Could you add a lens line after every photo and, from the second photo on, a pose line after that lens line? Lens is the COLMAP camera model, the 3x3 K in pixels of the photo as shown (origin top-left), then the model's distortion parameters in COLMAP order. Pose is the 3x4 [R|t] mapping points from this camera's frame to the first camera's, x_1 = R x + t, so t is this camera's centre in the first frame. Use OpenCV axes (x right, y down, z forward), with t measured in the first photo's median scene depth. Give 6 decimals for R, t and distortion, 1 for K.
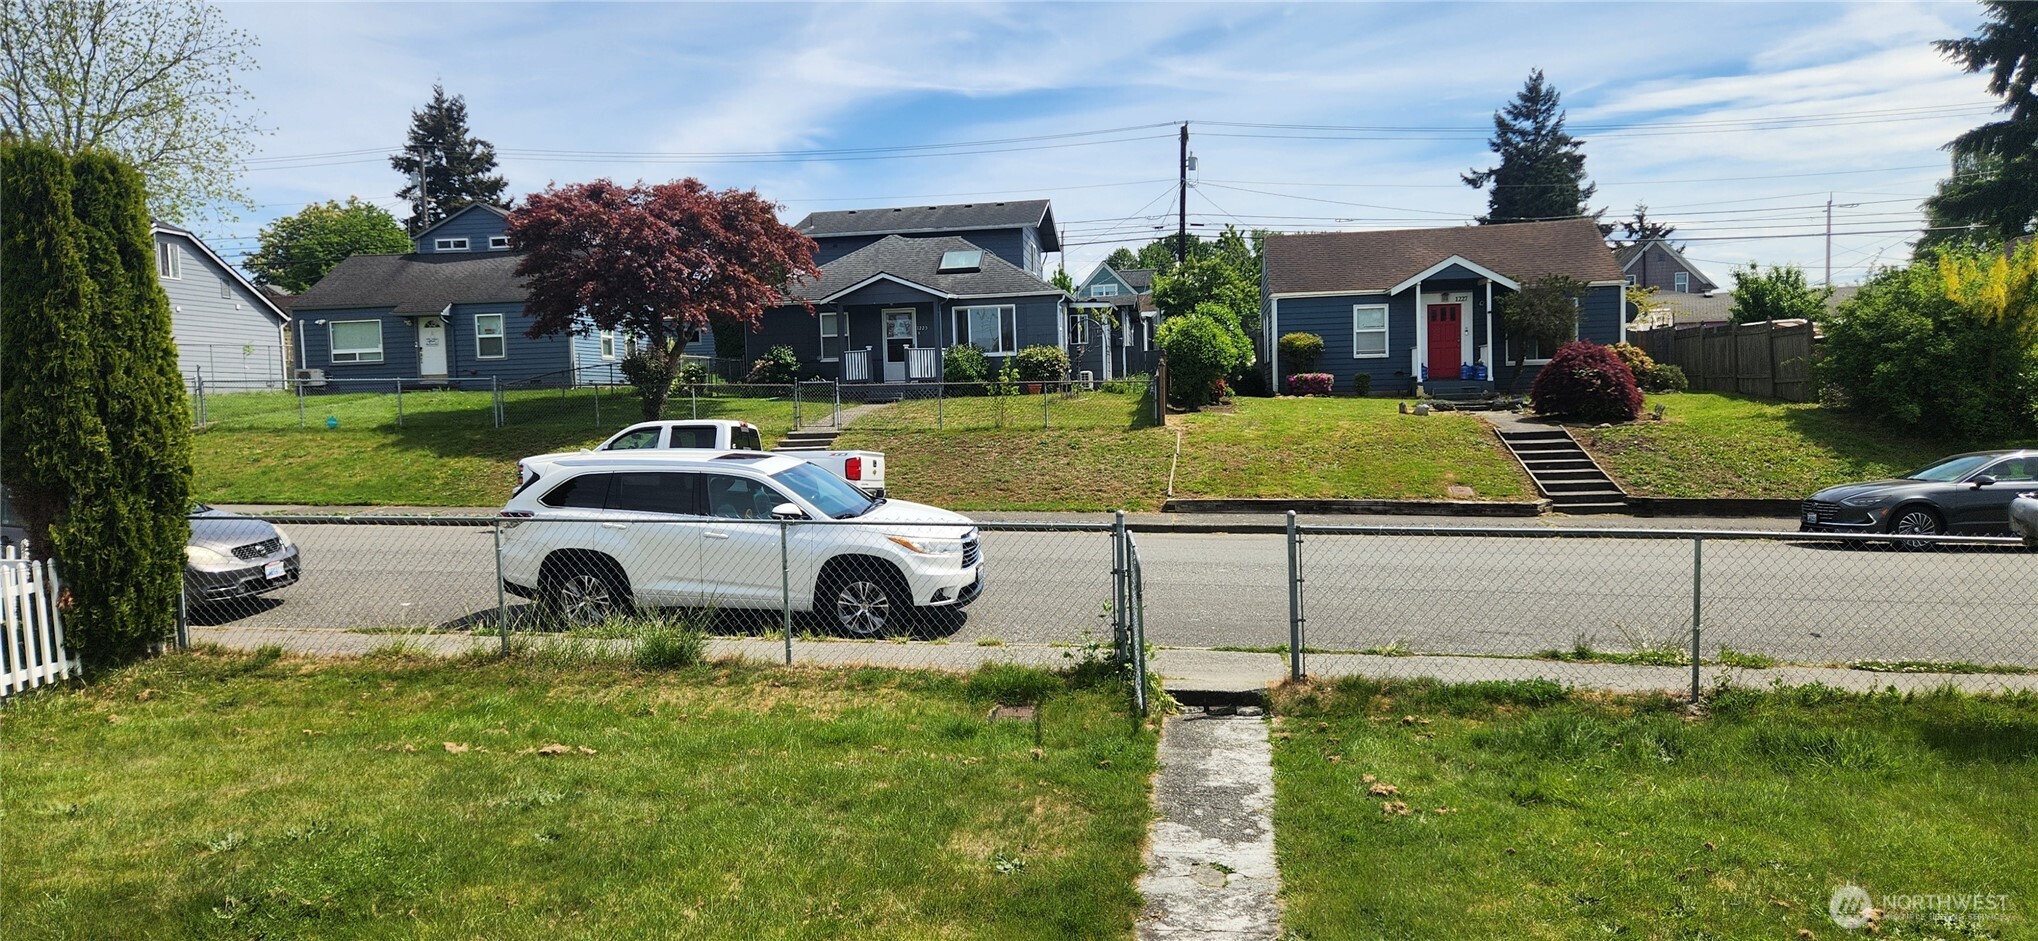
lens RADIAL K [[1379.5, 0, 1021.3], [0, 1379.5, 479.4], [0, 0, 1]] dist [0.062858, -0.022985]
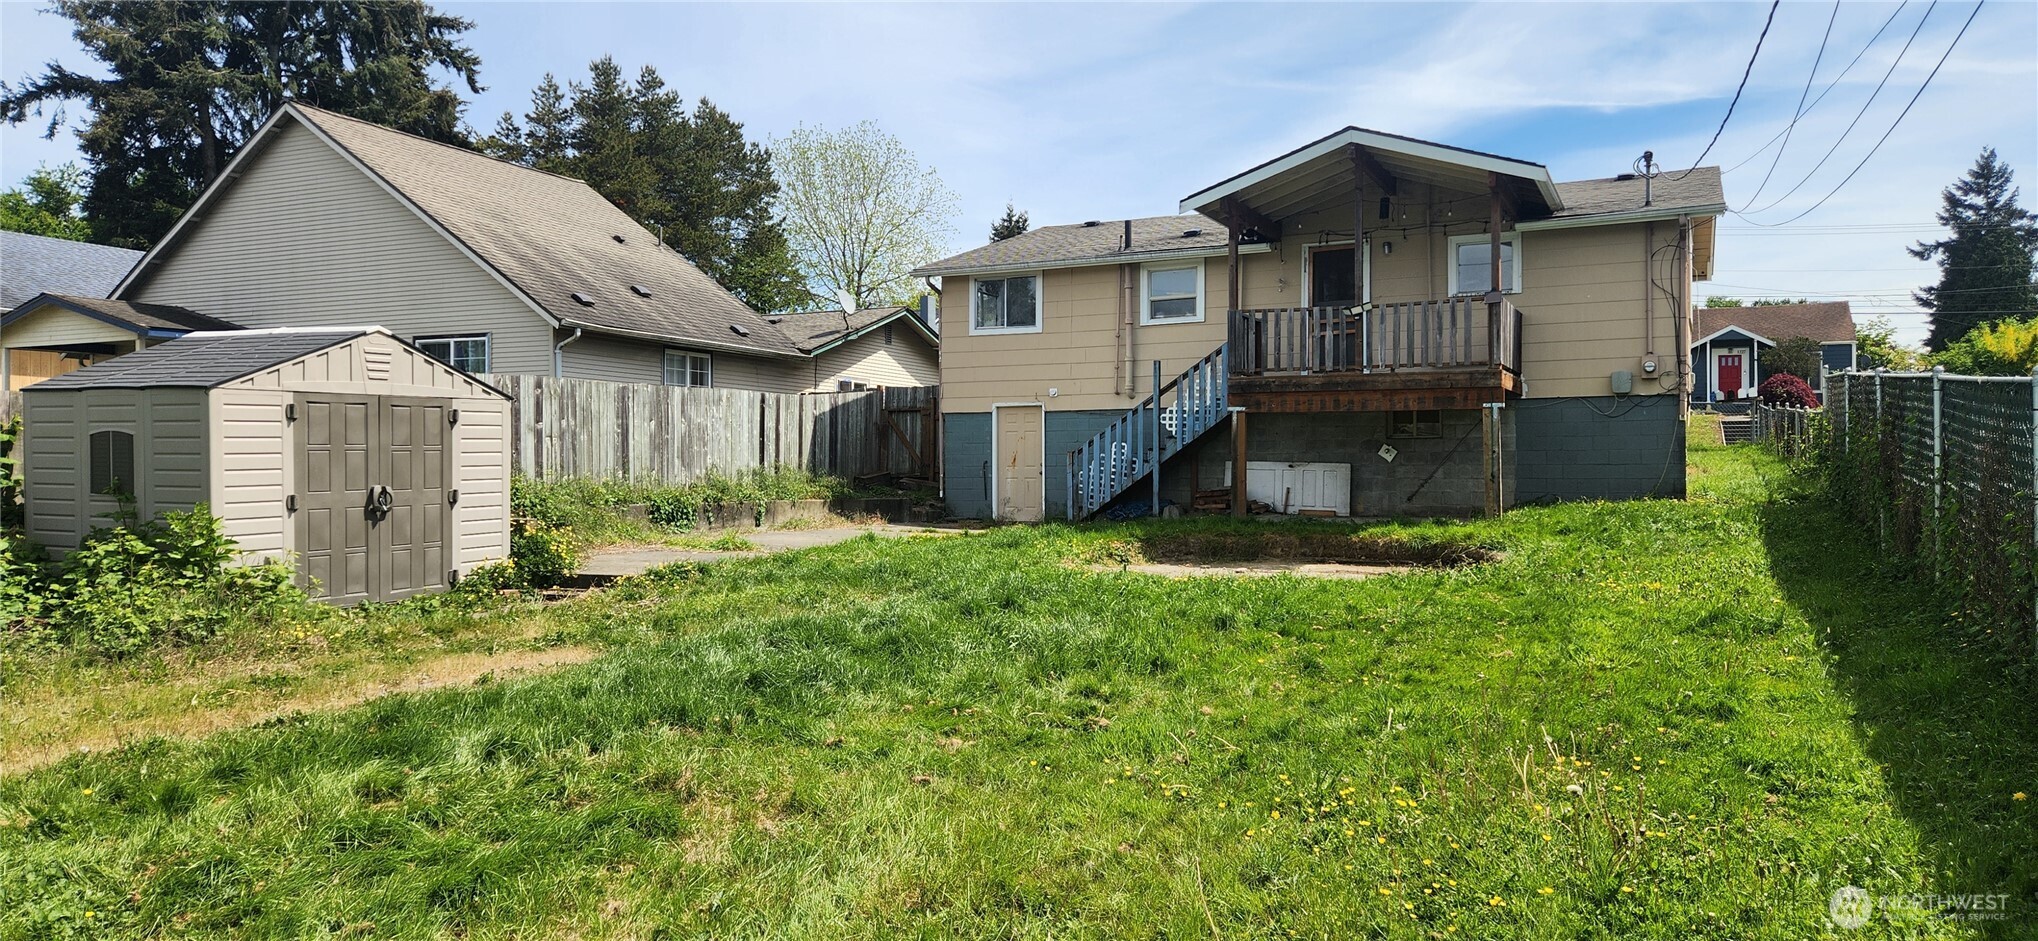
lens RADIAL K [[1379.5, 0, 1010.5], [0, 1379.5, 473.1], [0, 0, 1]] dist [0.062858, -0.022985]
pose [[0.951540, 0.031042, -0.305955, 0.003084], [-0.047722, 0.997745, -0.047188, 0.035054], [0.303800, 0.059502, 0.950876, -0.218249]]
